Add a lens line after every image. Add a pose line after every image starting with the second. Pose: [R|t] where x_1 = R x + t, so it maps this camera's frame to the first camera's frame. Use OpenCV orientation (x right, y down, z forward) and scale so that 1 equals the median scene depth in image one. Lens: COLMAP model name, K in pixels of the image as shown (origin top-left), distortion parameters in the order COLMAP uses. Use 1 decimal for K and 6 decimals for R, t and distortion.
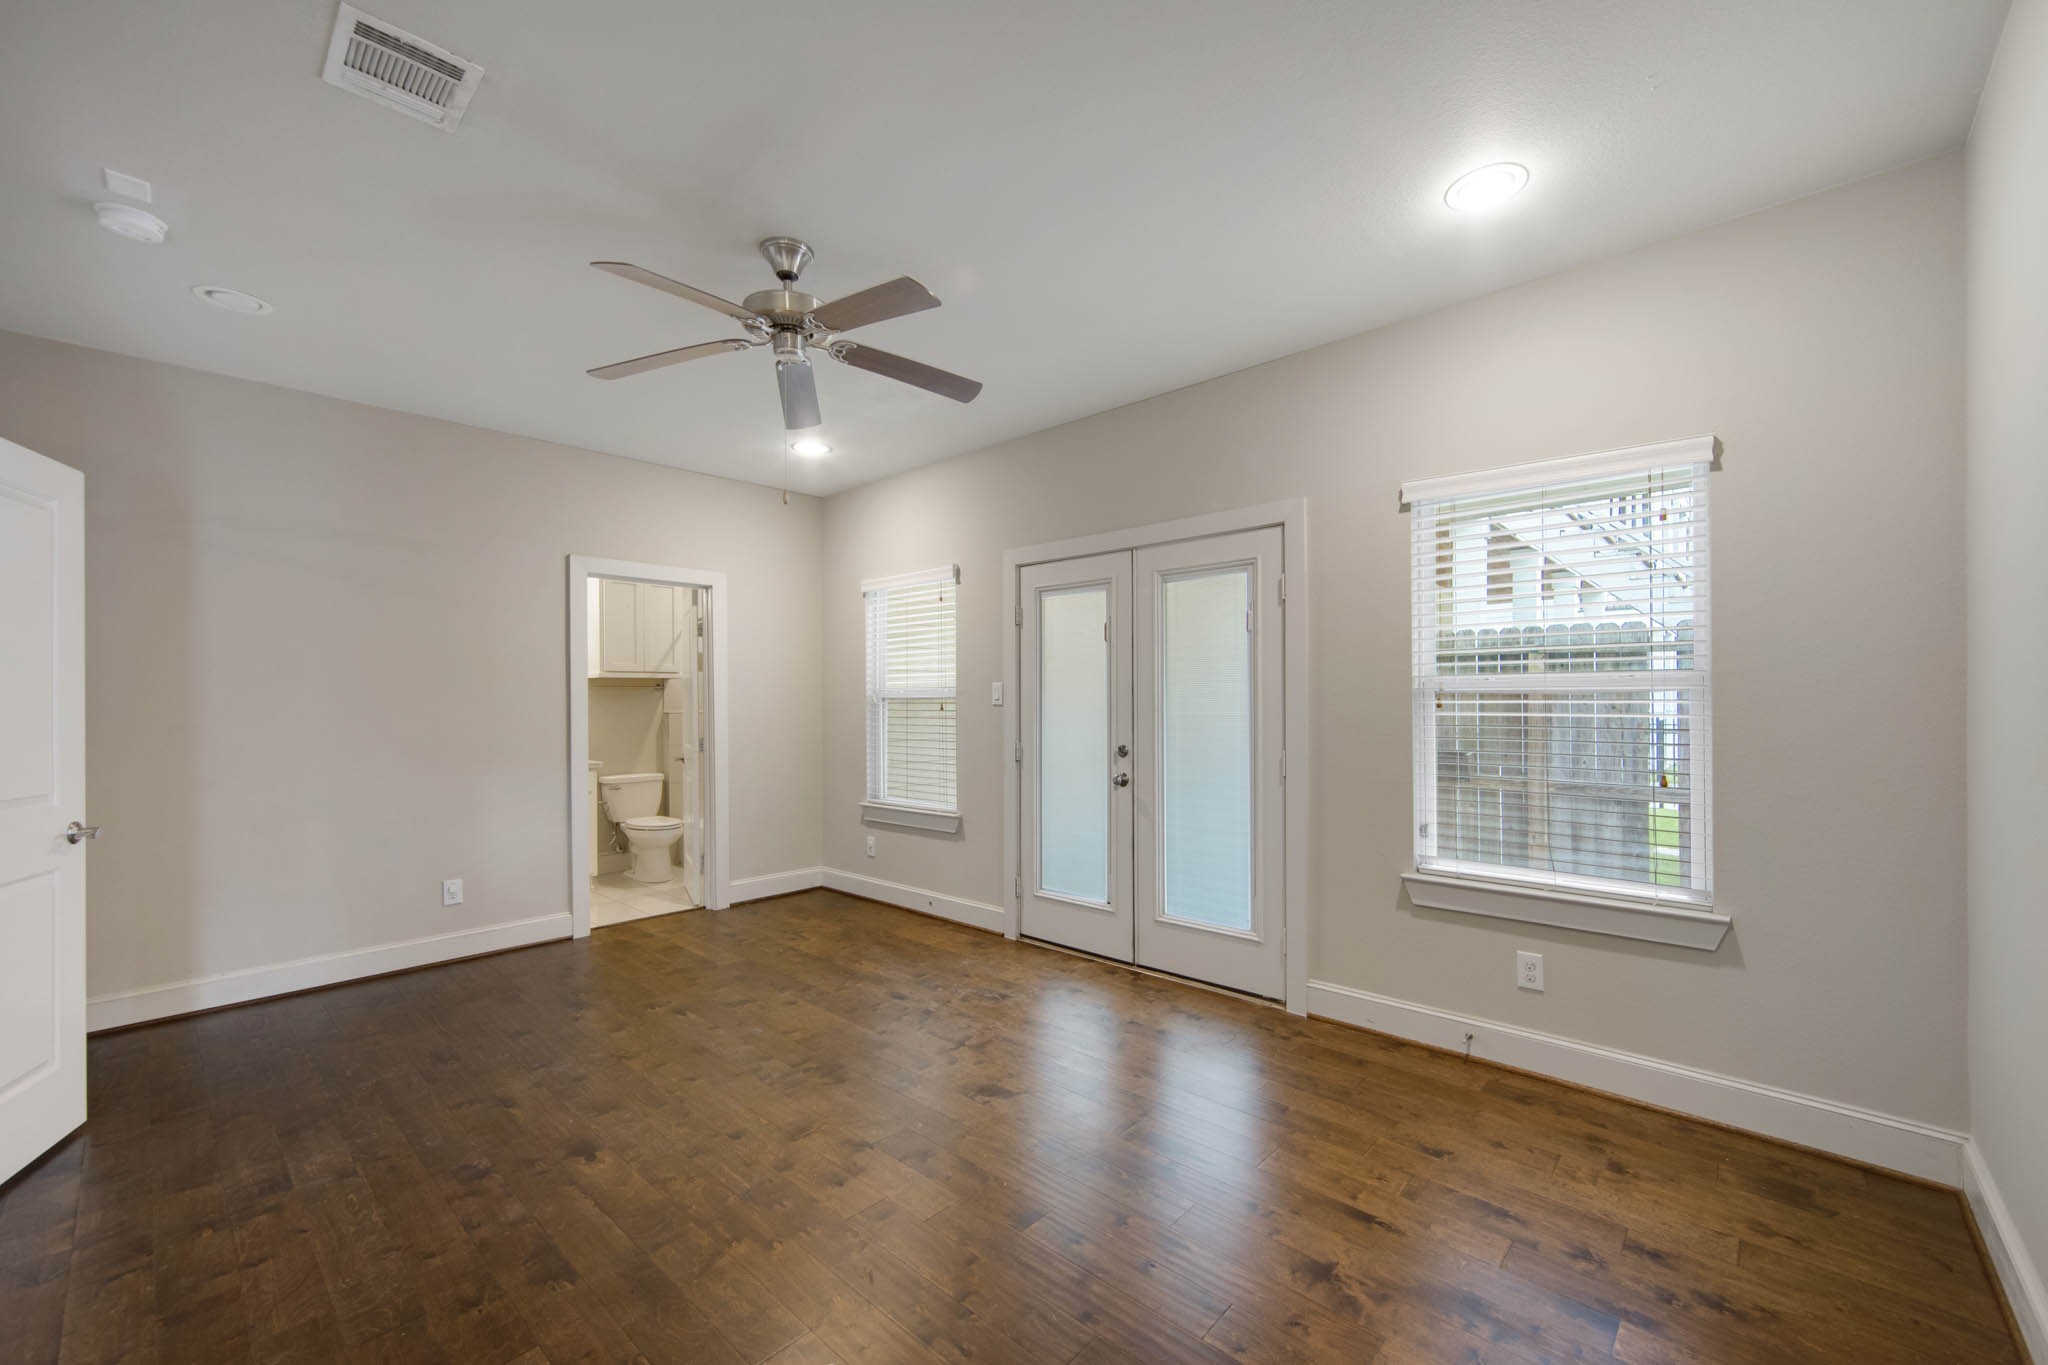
lens RADIAL K [[816.7, 0, 1025.8], [0, 816.7, 704.1], [0, 0, 1]] dist [0.016815, 0.000364]
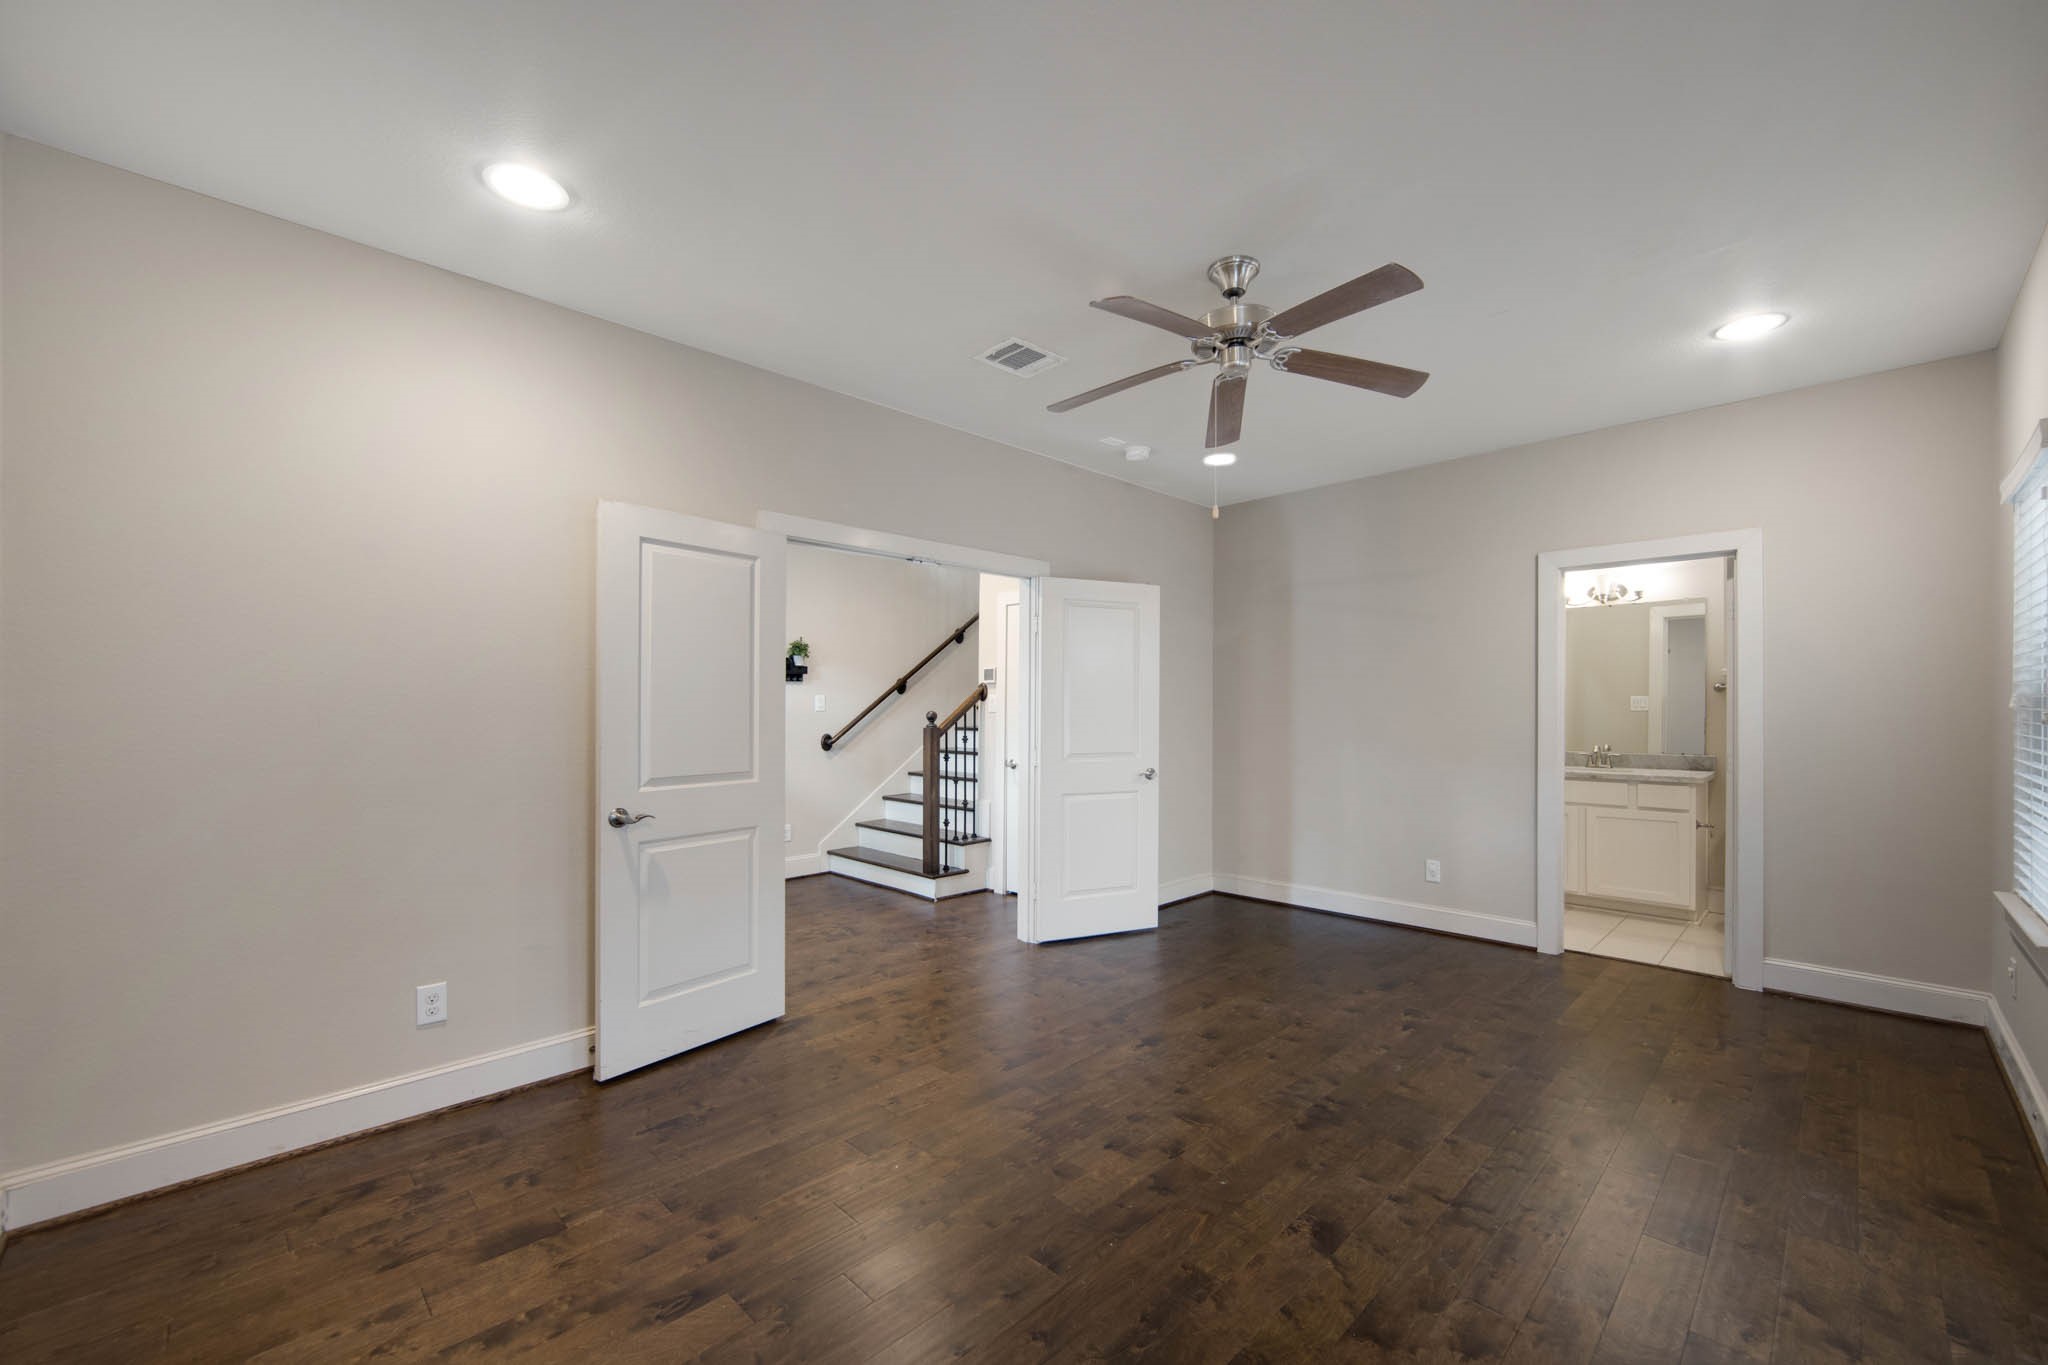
lens RADIAL K [[821.9, 0, 1053.0], [0, 821.9, 707.5], [0, 0, 1]] dist [0.000966, 0.000244]
pose [[-0.030545, 0.002800, -0.999529, 0.536810], [0.002013, 0.999994, 0.002740, -0.003419], [0.999531, -0.001928, -0.030551, 0.589355]]
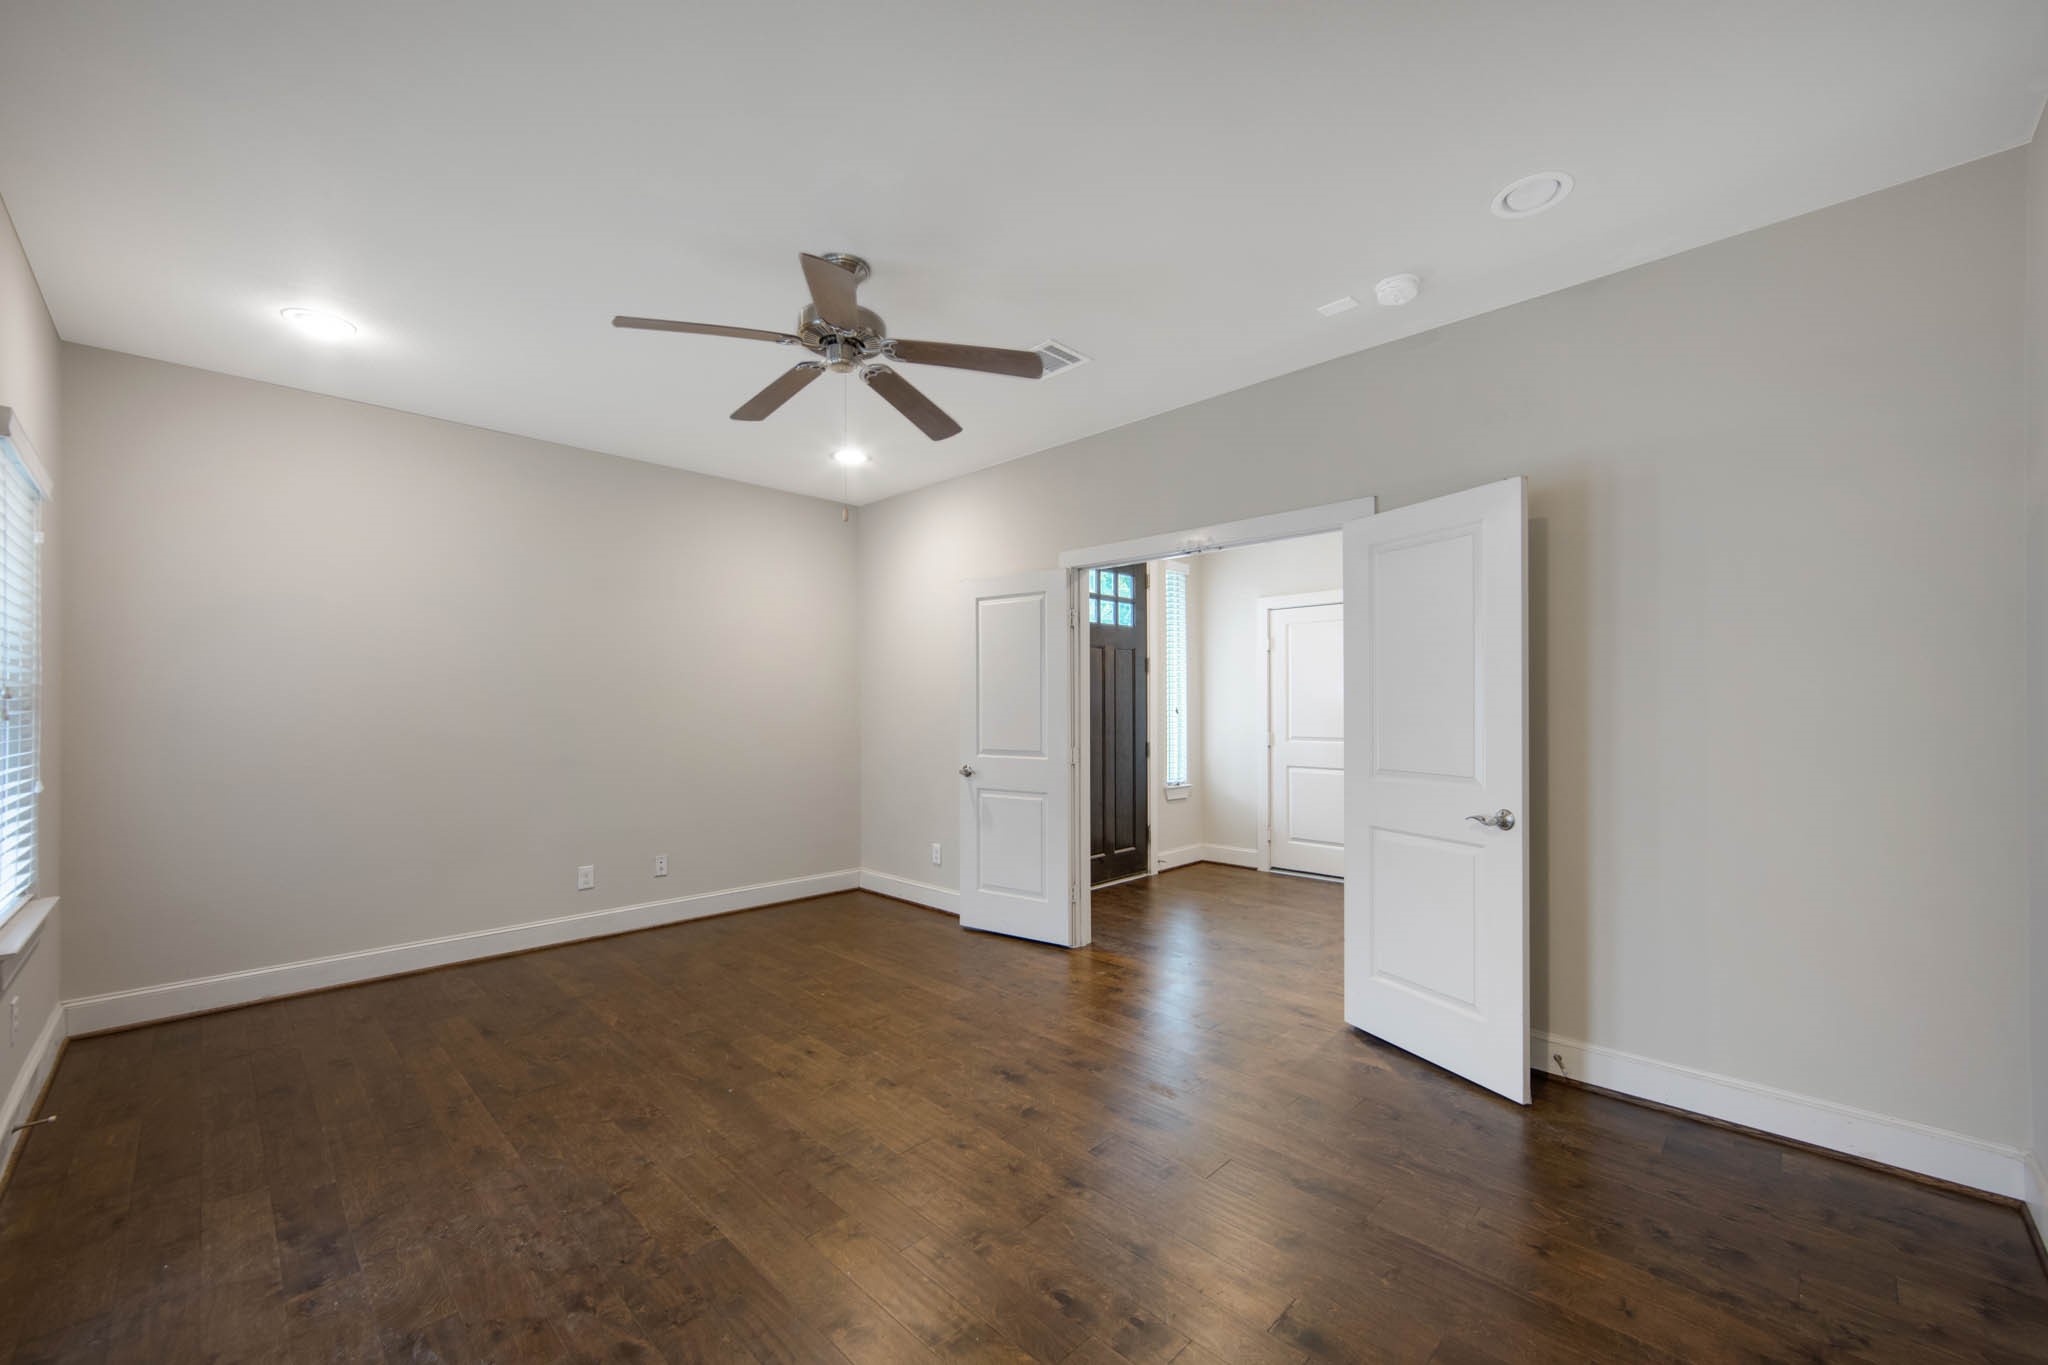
lens RADIAL K [[816.7, 0, 1025.8], [0, 816.7, 704.1], [0, 0, 1]] dist [0.016815, 0.000364]
pose [[-0.999011, 0.013921, 0.042222, -0.397327], [0.013933, 0.999903, 0.000000, -0.002009], [-0.042218, 0.000588, -0.999108, 1.453112]]
